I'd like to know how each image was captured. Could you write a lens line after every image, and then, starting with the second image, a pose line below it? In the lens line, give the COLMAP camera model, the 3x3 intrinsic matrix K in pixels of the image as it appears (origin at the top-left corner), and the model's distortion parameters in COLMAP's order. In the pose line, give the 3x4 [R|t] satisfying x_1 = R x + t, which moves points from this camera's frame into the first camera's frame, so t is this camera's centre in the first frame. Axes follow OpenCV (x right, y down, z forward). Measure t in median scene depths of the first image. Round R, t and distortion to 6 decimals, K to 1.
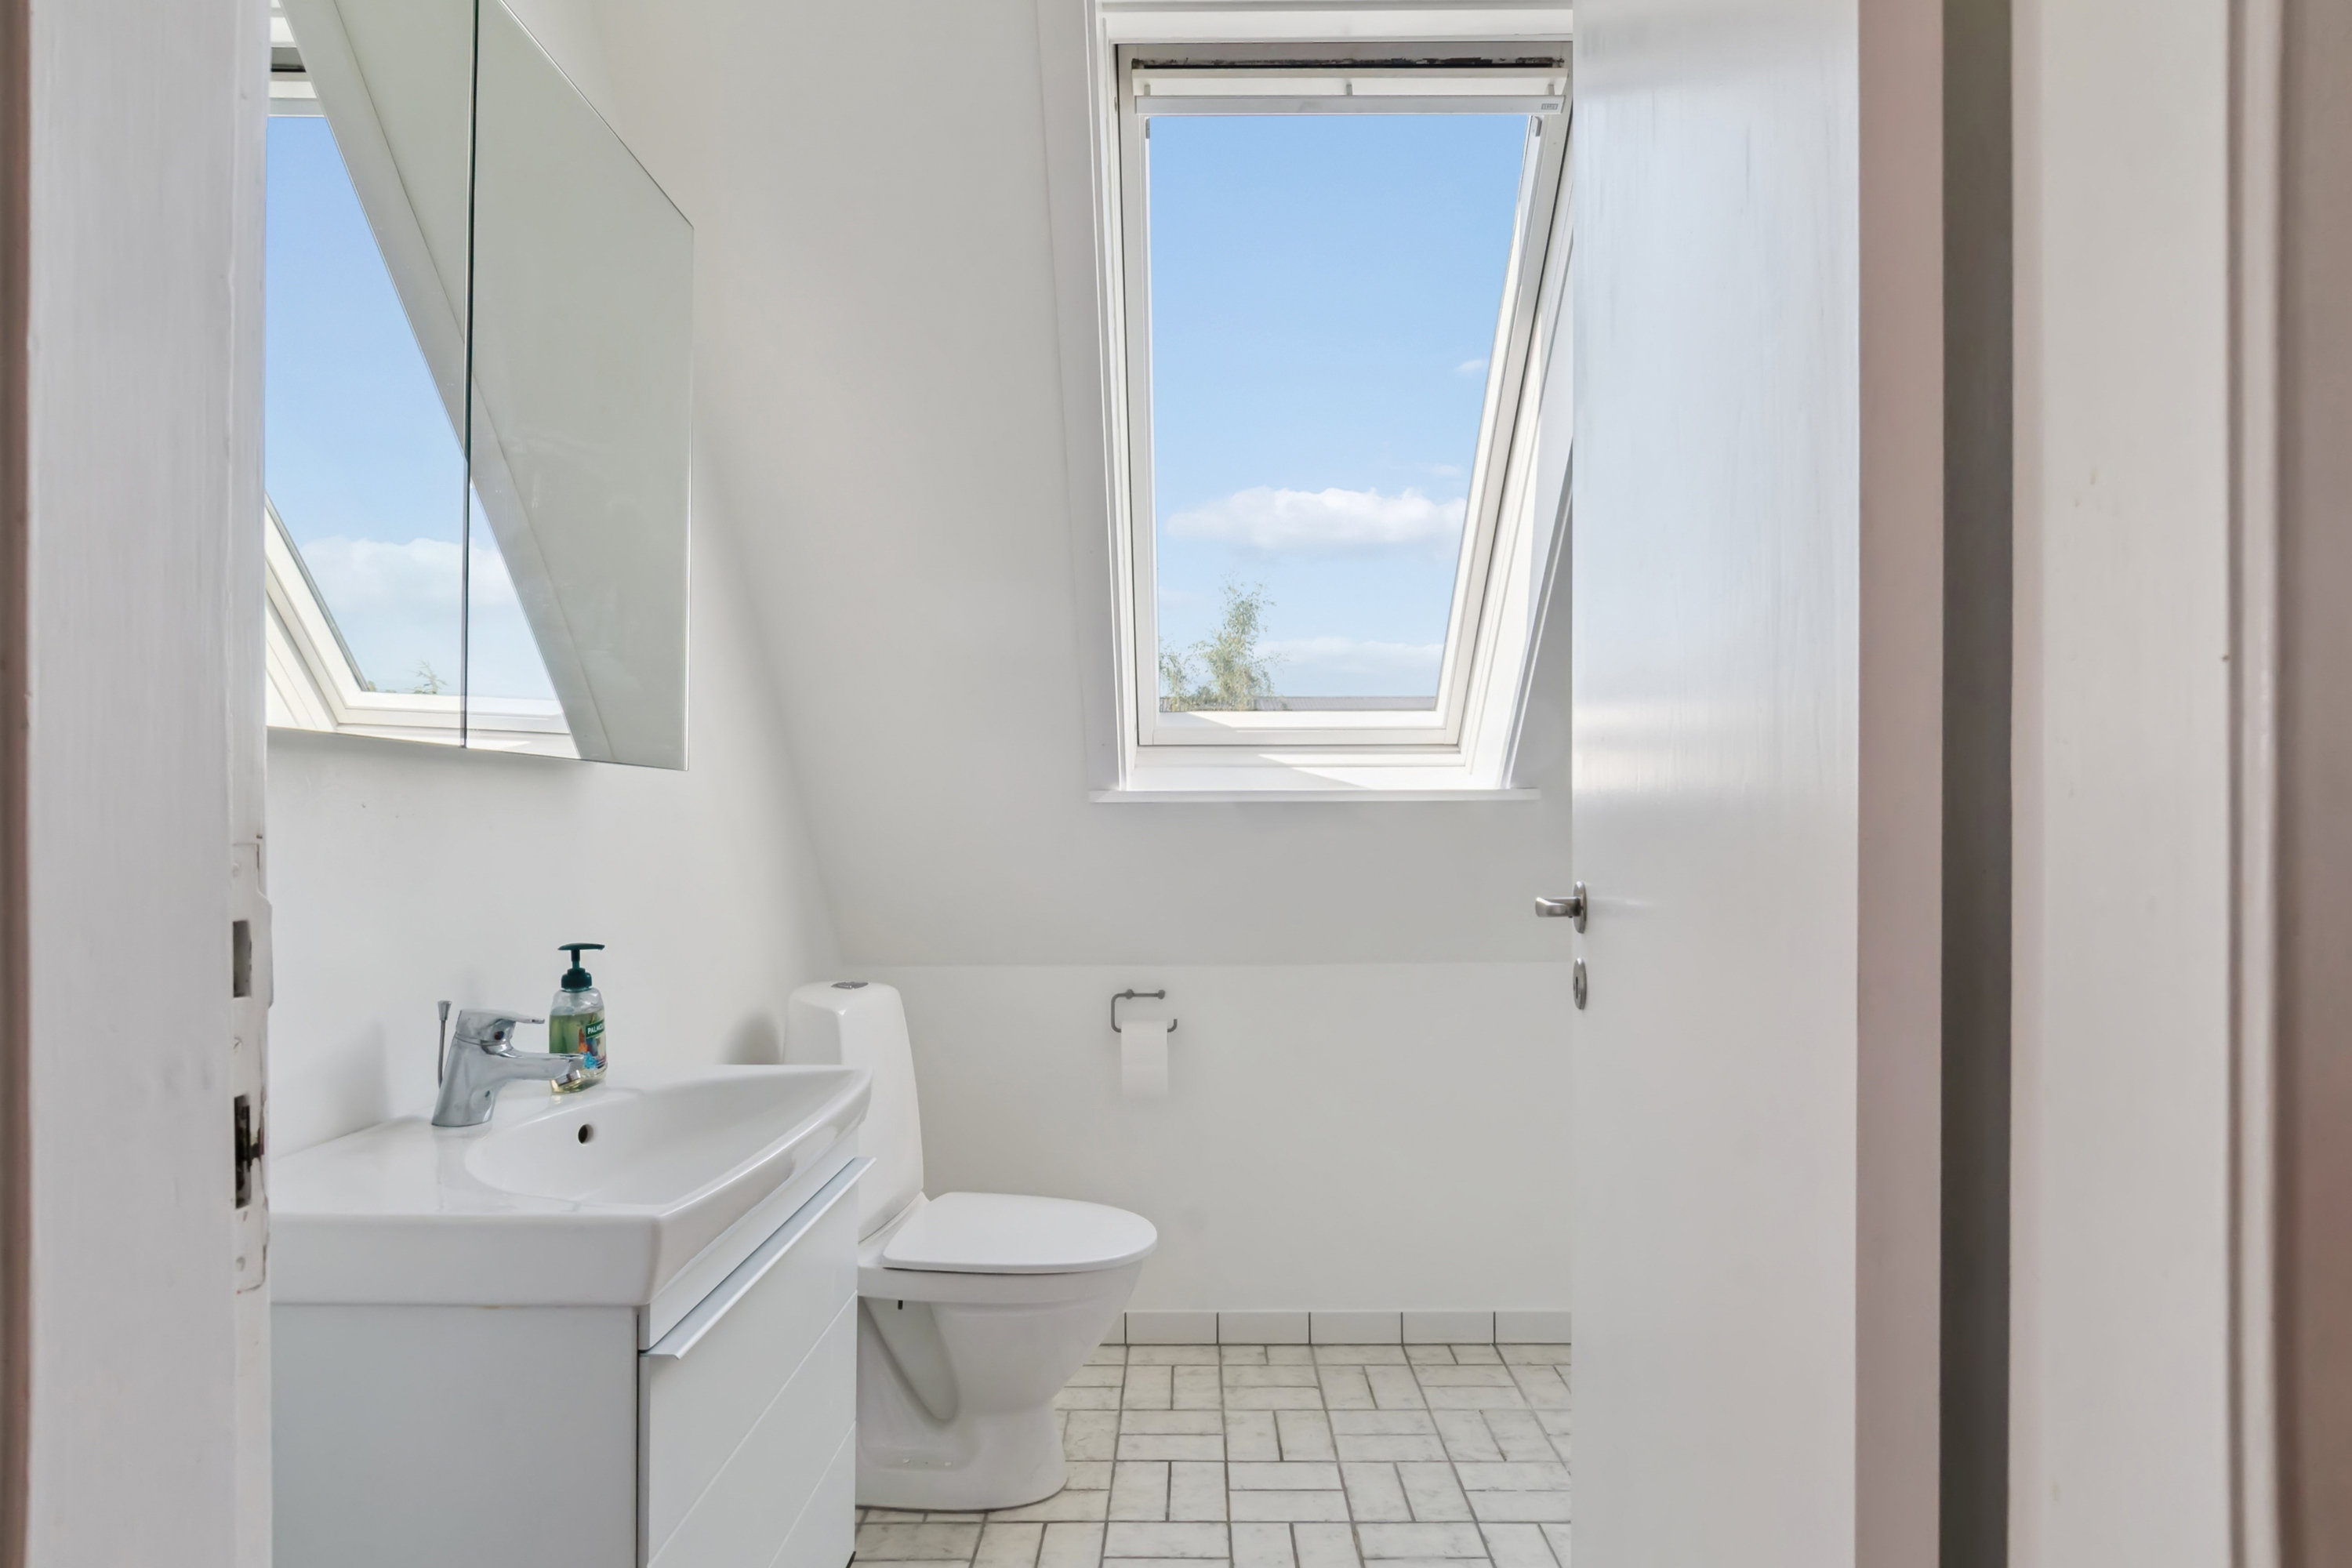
lens RADIAL K [[1281.4, 0, 1182.6], [0, 1281.4, 806.5], [0, 0, 1]] dist [0.017654, -0.001105]
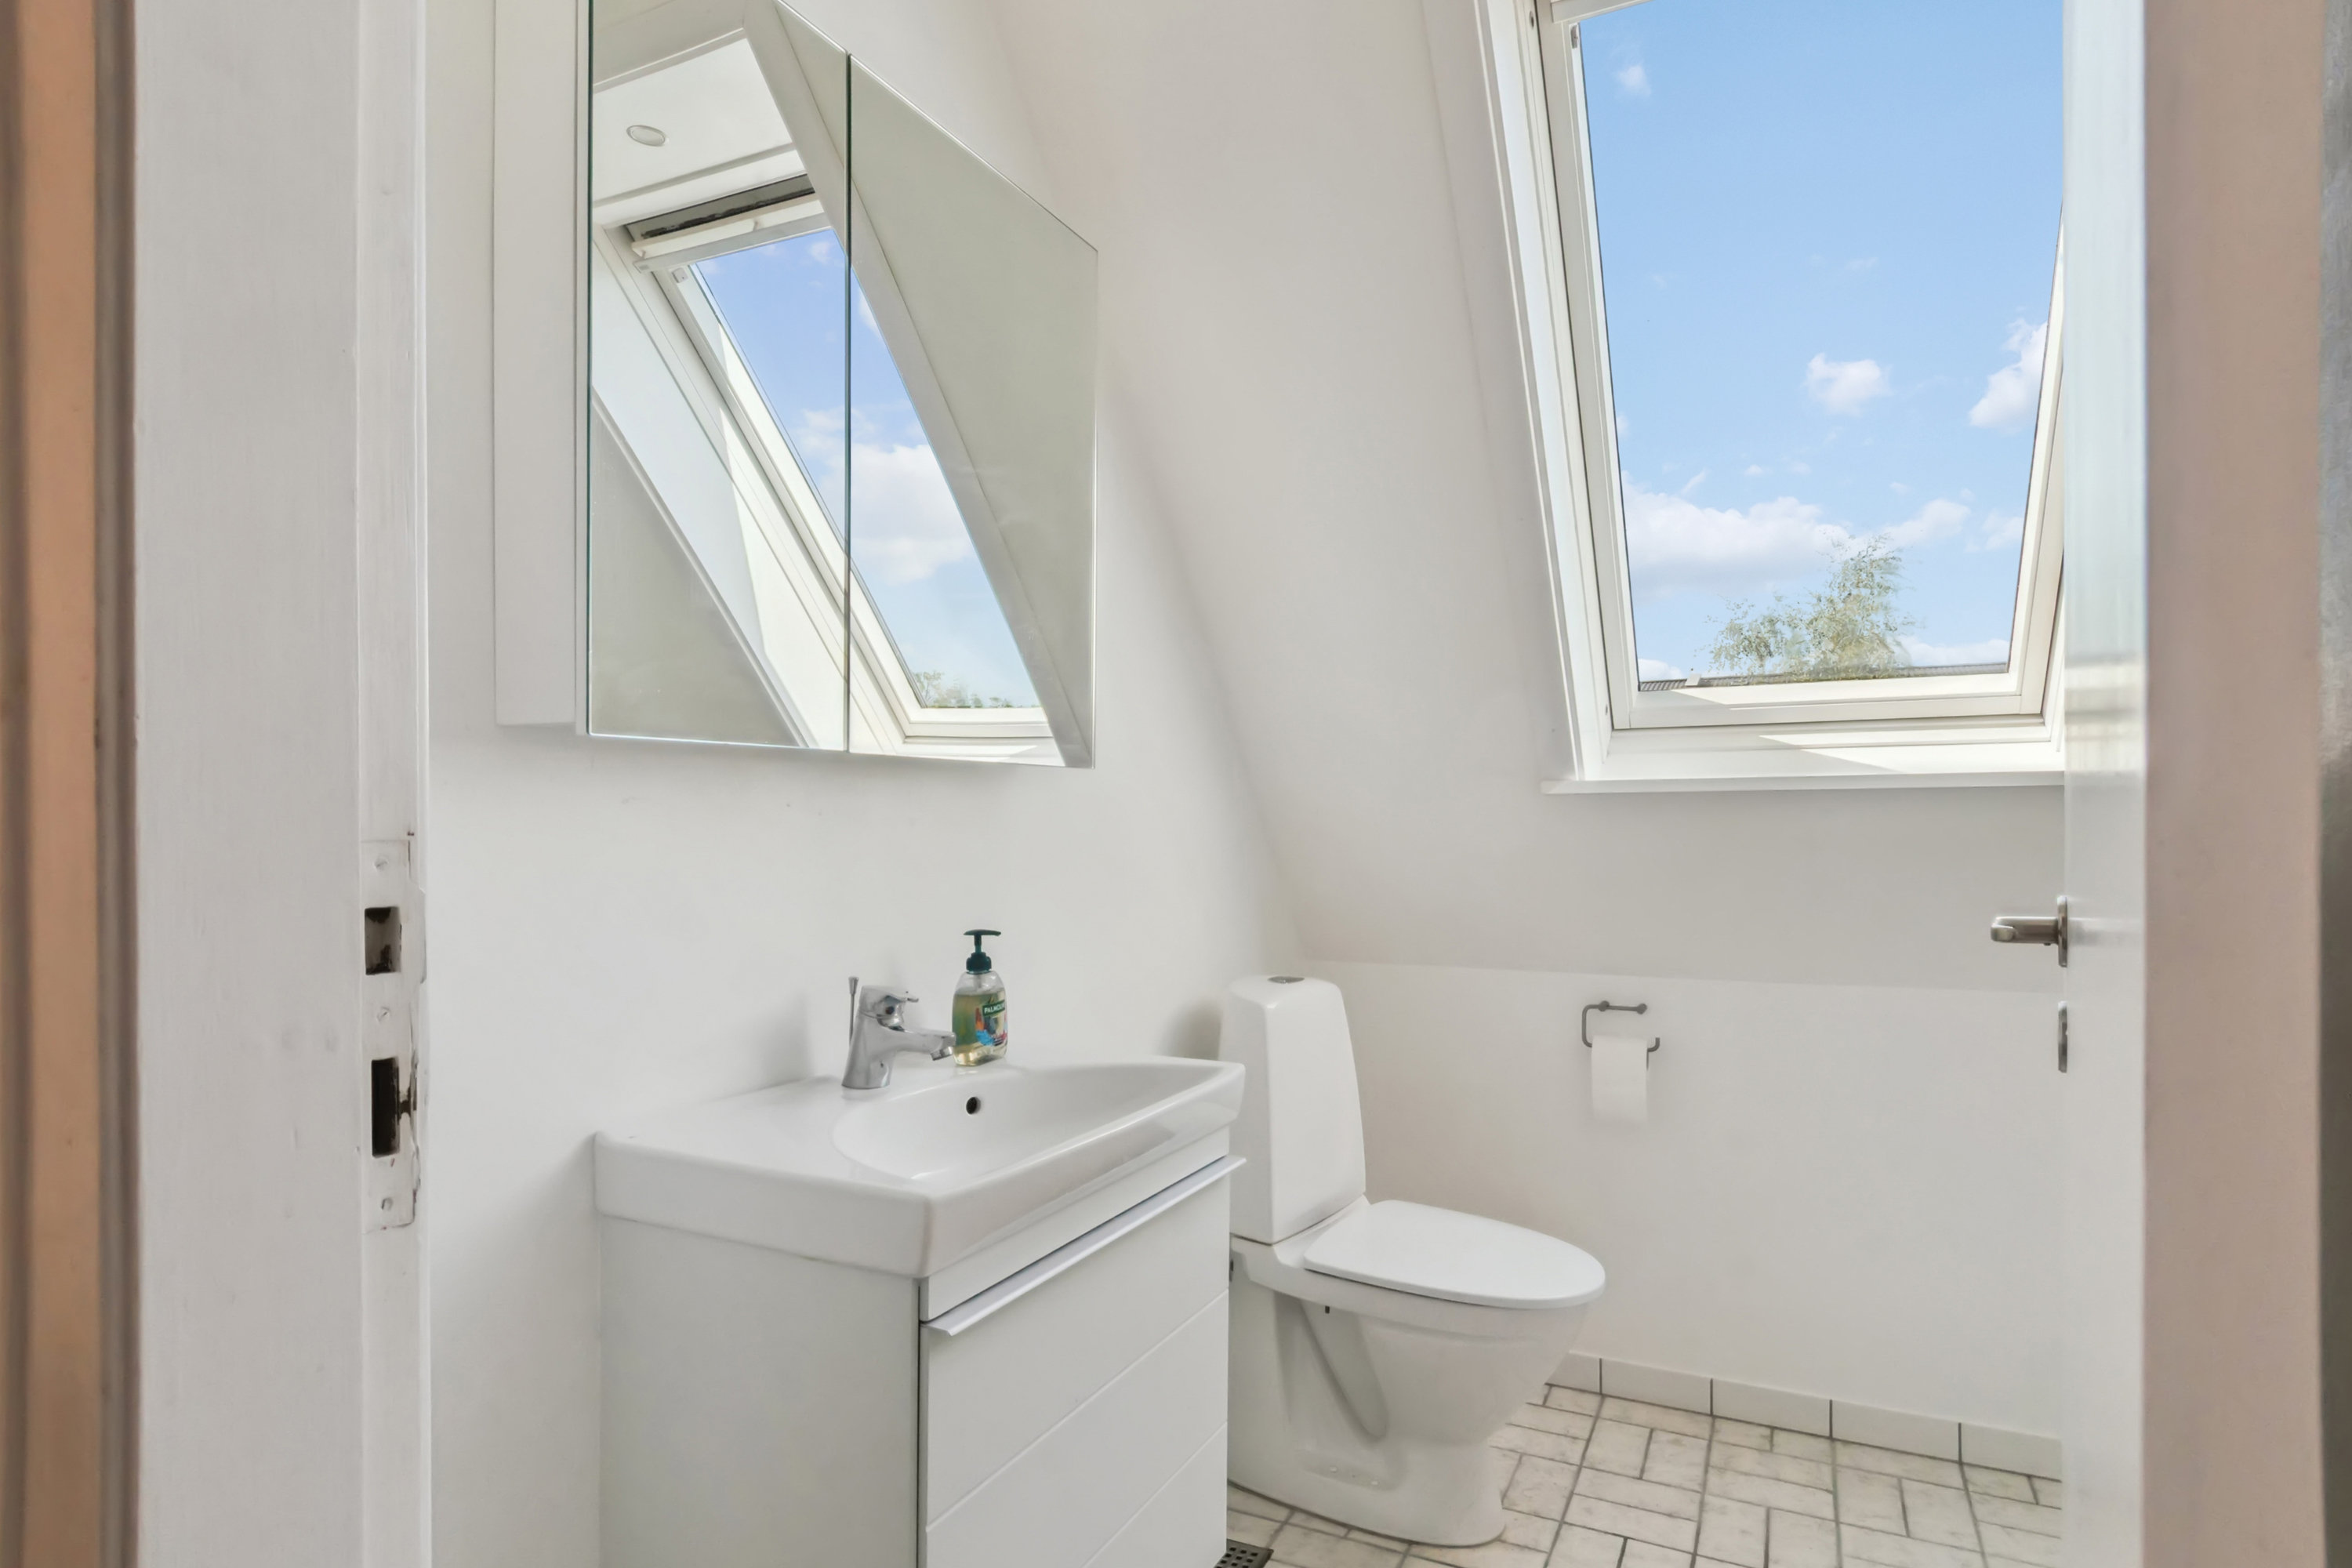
lens RADIAL K [[1271.3, 0, 1137.0], [0, 1271.3, 803.9], [0, 0, 1]] dist [0.024051, -0.019088]
pose [[0.893155, -0.009088, -0.449657, 0.086048], [0.010328, 0.999947, 0.000303, 0.000649], [0.449630, -0.004914, 0.893201, 0.062647]]
